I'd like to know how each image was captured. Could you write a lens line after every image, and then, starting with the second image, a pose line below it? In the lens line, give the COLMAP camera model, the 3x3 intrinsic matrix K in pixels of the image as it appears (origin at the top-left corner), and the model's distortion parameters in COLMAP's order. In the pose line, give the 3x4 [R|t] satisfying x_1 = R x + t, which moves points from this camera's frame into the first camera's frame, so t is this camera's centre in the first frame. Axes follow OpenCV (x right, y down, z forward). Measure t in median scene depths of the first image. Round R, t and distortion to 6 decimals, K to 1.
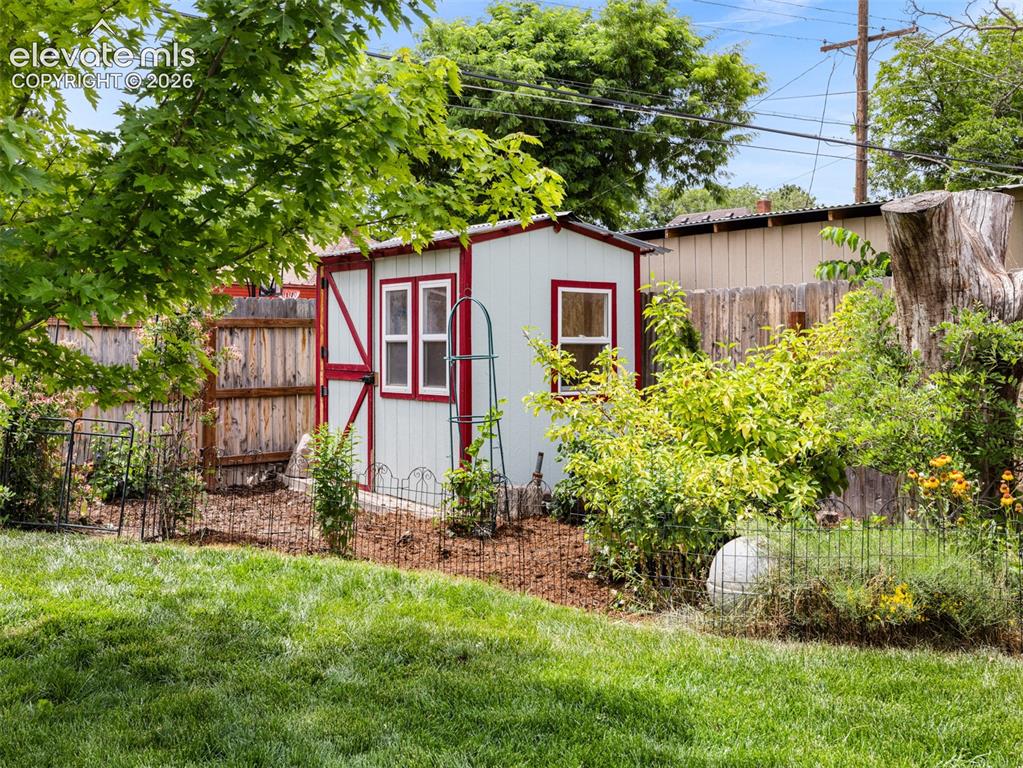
lens RADIAL K [[1004.5, 0, 510.1], [0, 1004.5, 378.7], [0, 0, 1]] dist [-0.005696, 0.000000]
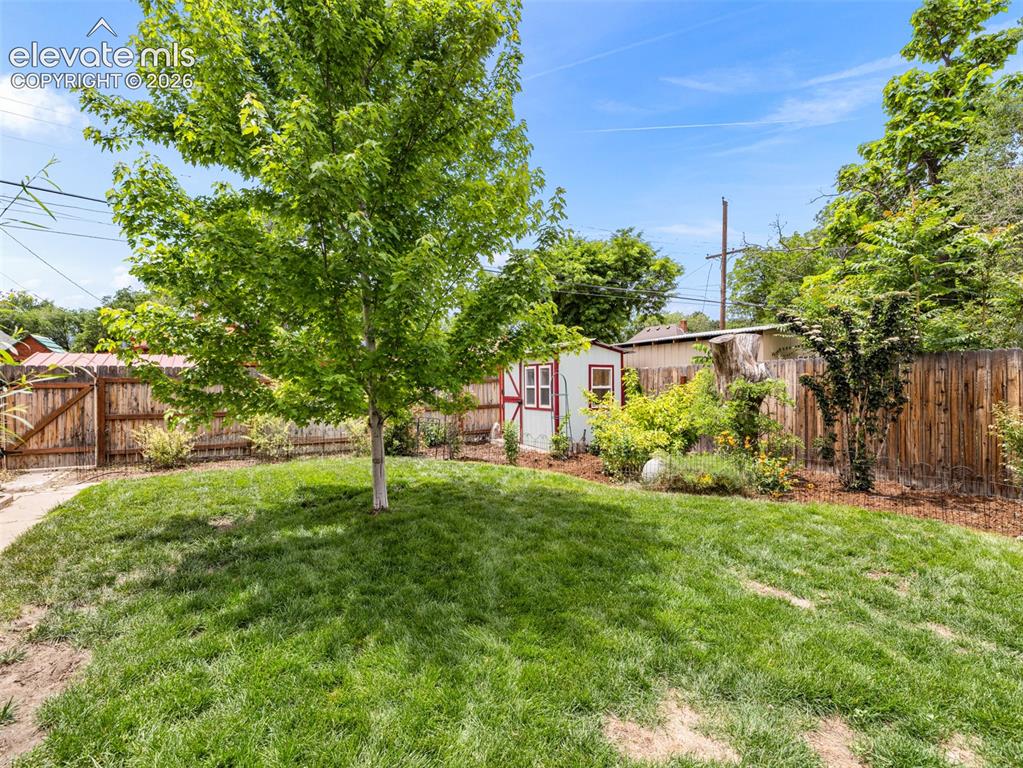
lens RADIAL K [[485.5, 0, 504.9], [0, 485.5, 392.4], [0, 0, 1]] dist [-0.002386, 0.000930]
pose [[0.990594, -0.006929, -0.136658, -0.003665], [0.006251, 0.999966, -0.005390, -0.022564], [0.136691, 0.004485, 0.990604, -0.357006]]
